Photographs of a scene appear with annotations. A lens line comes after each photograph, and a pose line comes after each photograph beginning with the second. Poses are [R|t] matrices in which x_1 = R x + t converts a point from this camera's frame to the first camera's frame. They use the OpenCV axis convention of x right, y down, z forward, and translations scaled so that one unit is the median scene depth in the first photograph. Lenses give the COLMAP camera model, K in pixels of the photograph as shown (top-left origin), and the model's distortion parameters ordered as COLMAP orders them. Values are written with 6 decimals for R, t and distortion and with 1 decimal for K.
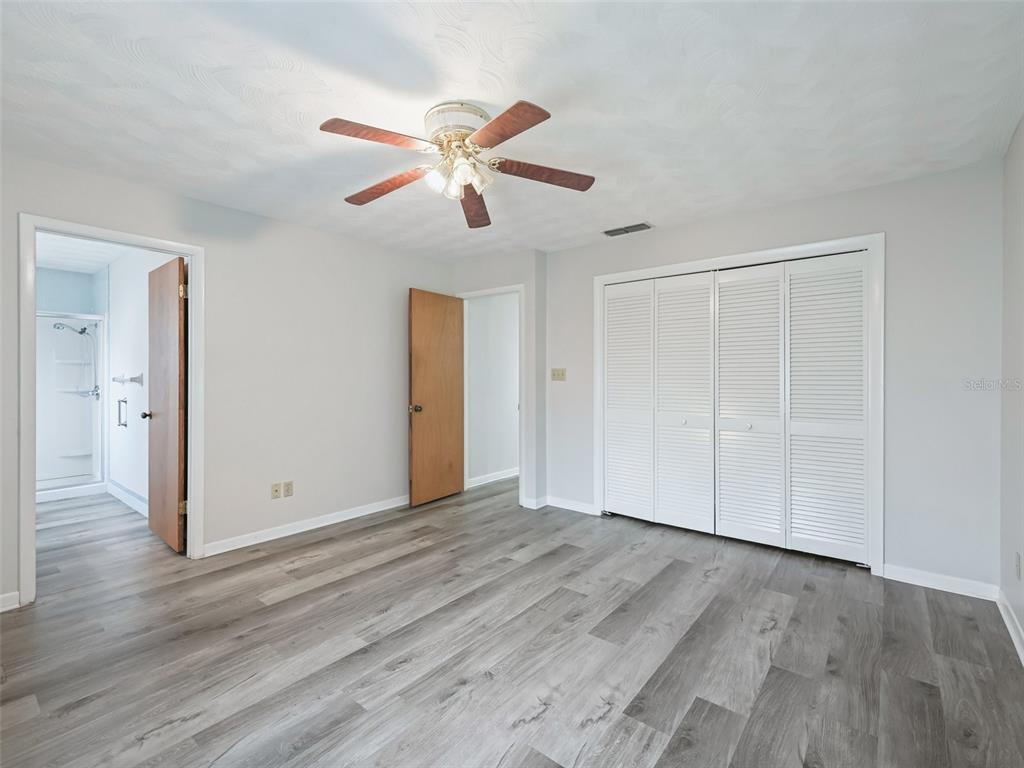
lens RADIAL K [[459.7, 0, 510.0], [0, 459.7, 380.0], [0, 0, 1]] dist [0.013945, -0.000266]
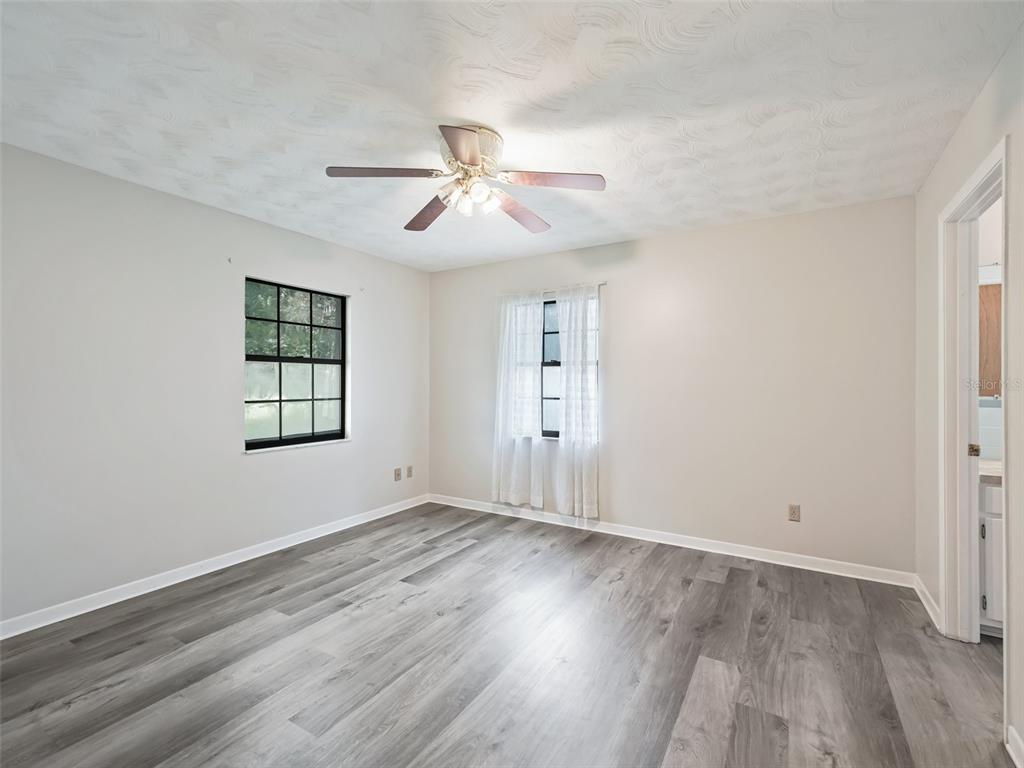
lens RADIAL K [[459.7, 0, 510.0], [0, 459.7, 380.0], [0, 0, 1]] dist [0.013945, -0.000266]
pose [[-0.994673, -0.001331, -0.103069, -0.096881], [-0.001165, 0.999998, -0.001673, -0.024685], [0.103071, -0.001544, -0.994673, 2.116986]]
